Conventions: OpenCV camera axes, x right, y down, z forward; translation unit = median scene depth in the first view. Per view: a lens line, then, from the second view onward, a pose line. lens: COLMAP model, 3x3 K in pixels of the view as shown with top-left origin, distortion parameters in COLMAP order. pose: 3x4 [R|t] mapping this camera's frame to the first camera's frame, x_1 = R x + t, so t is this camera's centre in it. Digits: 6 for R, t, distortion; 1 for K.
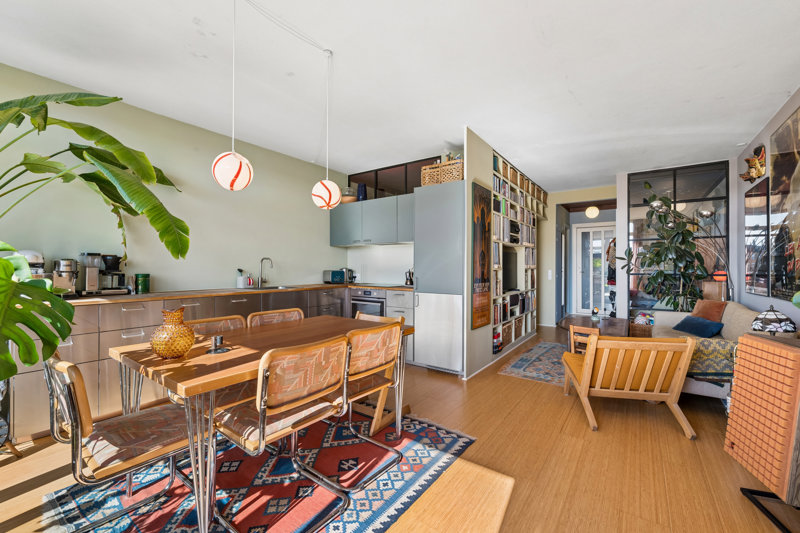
lens RADIAL K [[330.7, 0, 402.7], [0, 330.7, 266.0], [0, 0, 1]] dist [-0.000254, -0.000042]
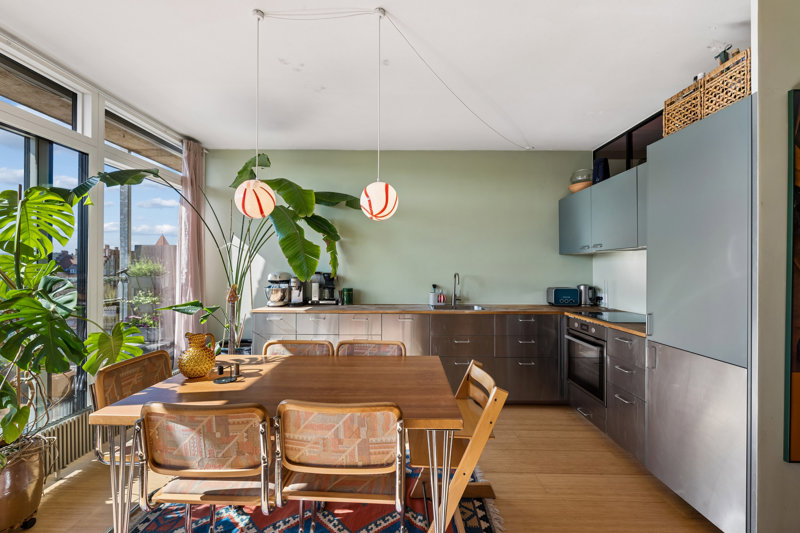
lens RADIAL K [[338.7, 0, 399.3], [0, 338.7, 268.8], [0, 0, 1]] dist [-0.000183, 0.000040]
pose [[0.573817, -0.000479, -0.818983, 0.357523], [-0.001299, 0.999998, -0.001495, -0.049857], [0.818982, 0.001921, 0.573816, 0.496550]]
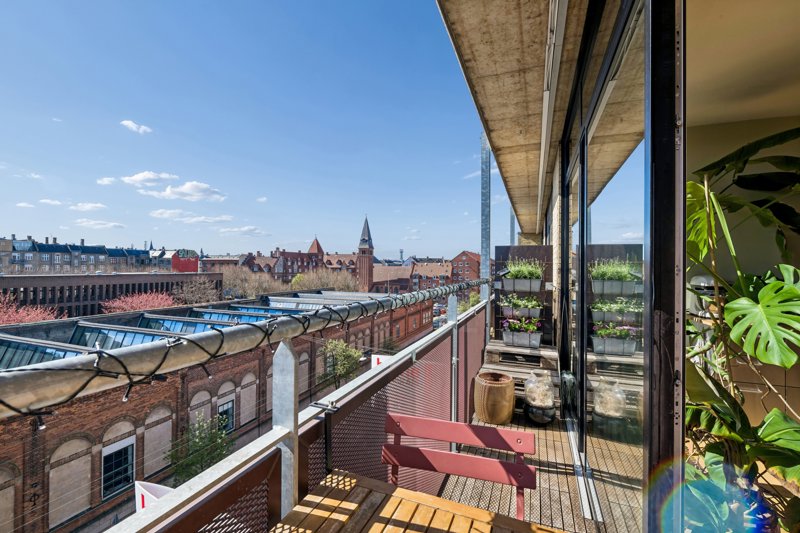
lens RADIAL K [[346.7, 0, 399.7], [0, 346.7, 265.4], [0, 0, 1]] dist [-0.005246, -0.000184]
pose [[0.249677, -0.005718, -0.968312, -0.179572], [-0.005145, 0.999961, -0.007231, -0.058854], [0.968316, 0.006787, 0.249638, -0.345118]]
